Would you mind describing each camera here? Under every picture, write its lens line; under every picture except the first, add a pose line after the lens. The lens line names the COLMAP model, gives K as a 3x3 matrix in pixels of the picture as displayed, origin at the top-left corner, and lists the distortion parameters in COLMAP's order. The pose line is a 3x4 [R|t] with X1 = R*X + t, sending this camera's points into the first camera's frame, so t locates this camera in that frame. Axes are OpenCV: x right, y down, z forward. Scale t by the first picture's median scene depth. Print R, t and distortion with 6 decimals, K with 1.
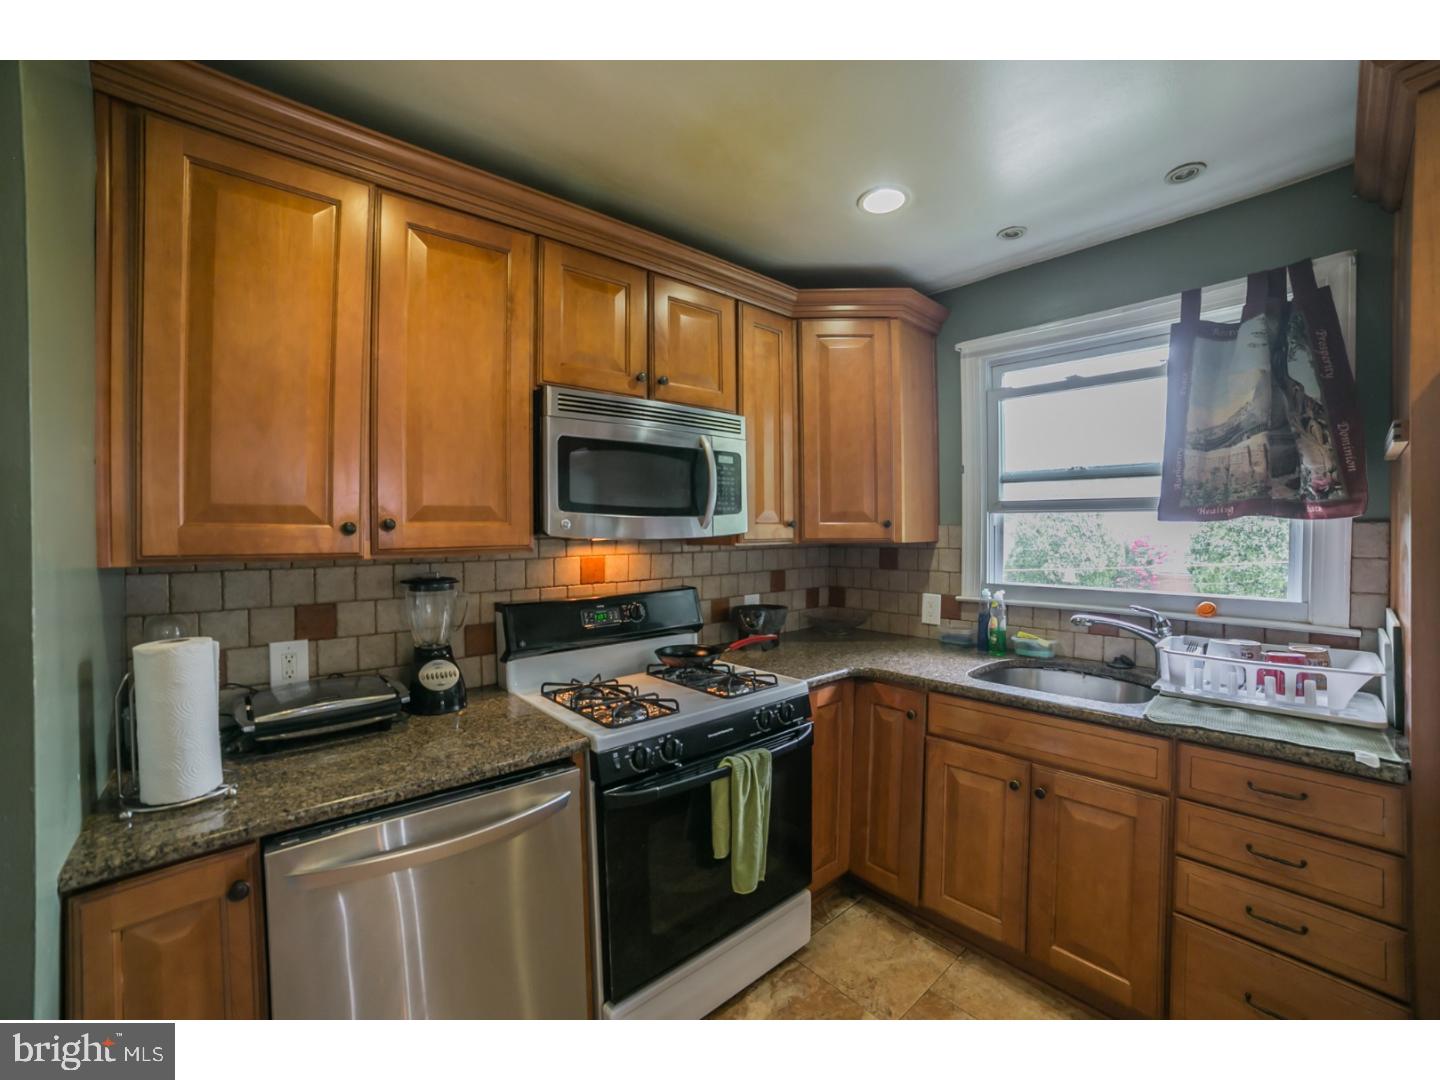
lens RADIAL K [[633.9, 0, 721.5], [0, 633.9, 531.7], [0, 0, 1]] dist [-0.000736, -0.000093]
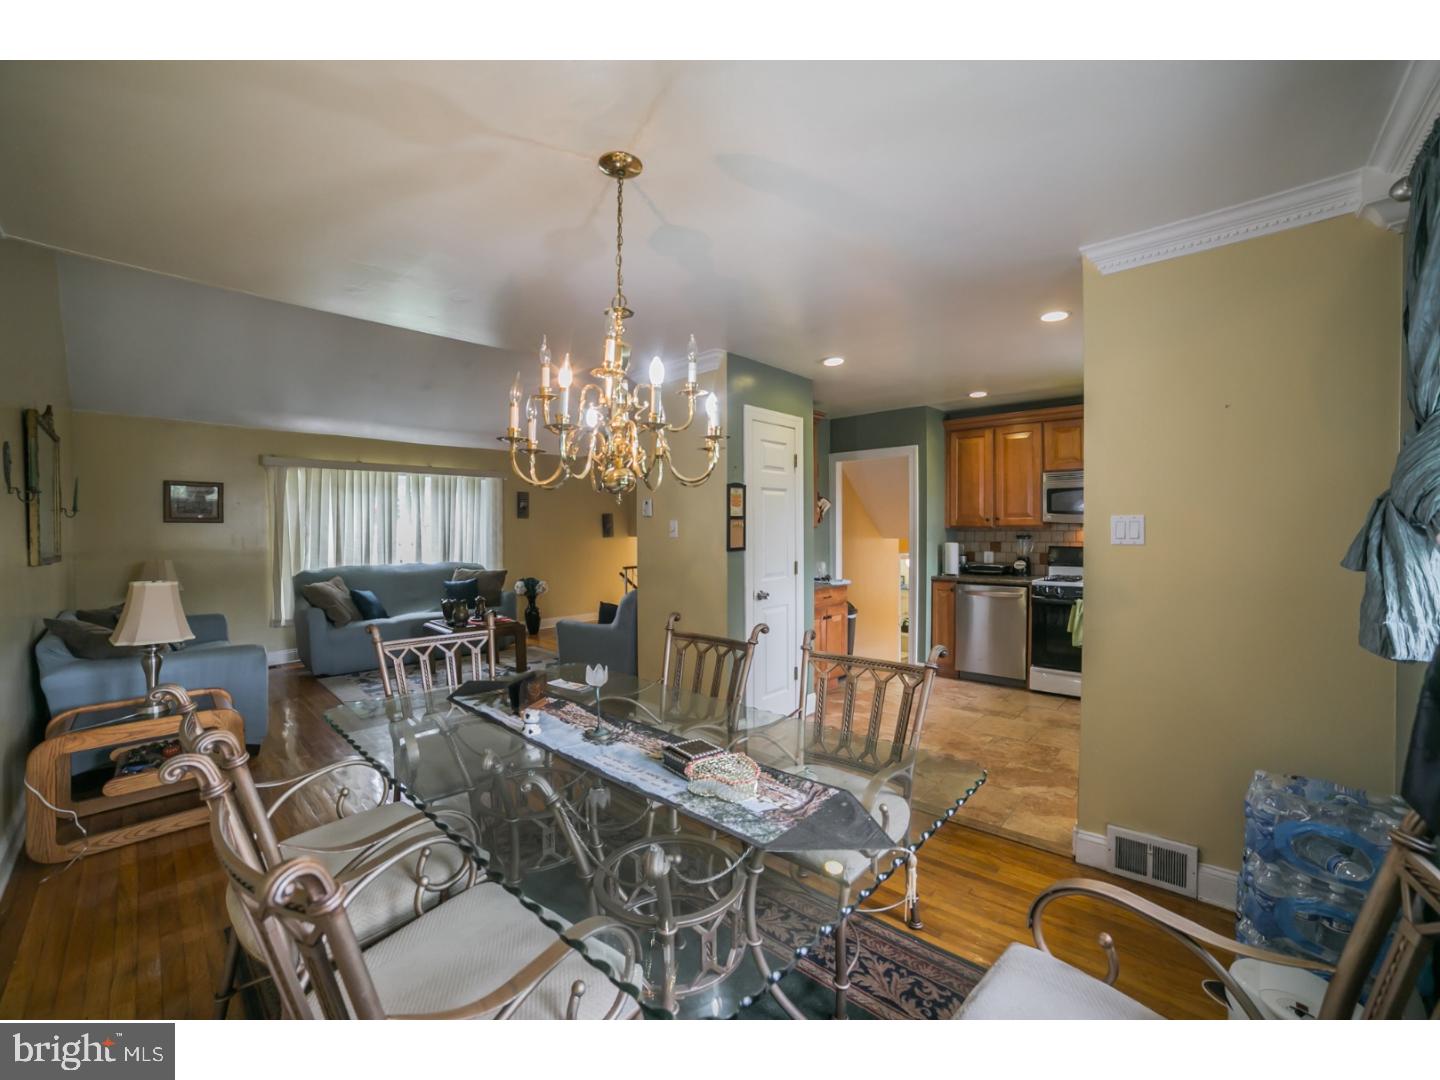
lens RADIAL K [[633.9, 0, 721.5], [0, 633.9, 531.7], [0, 0, 1]] dist [-0.000736, -0.000093]
pose [[0.100729, 0.005645, -0.994898, 2.679747], [0.004611, 0.999971, 0.006140, 0.029880], [0.994903, -0.005206, 0.100700, -0.857086]]
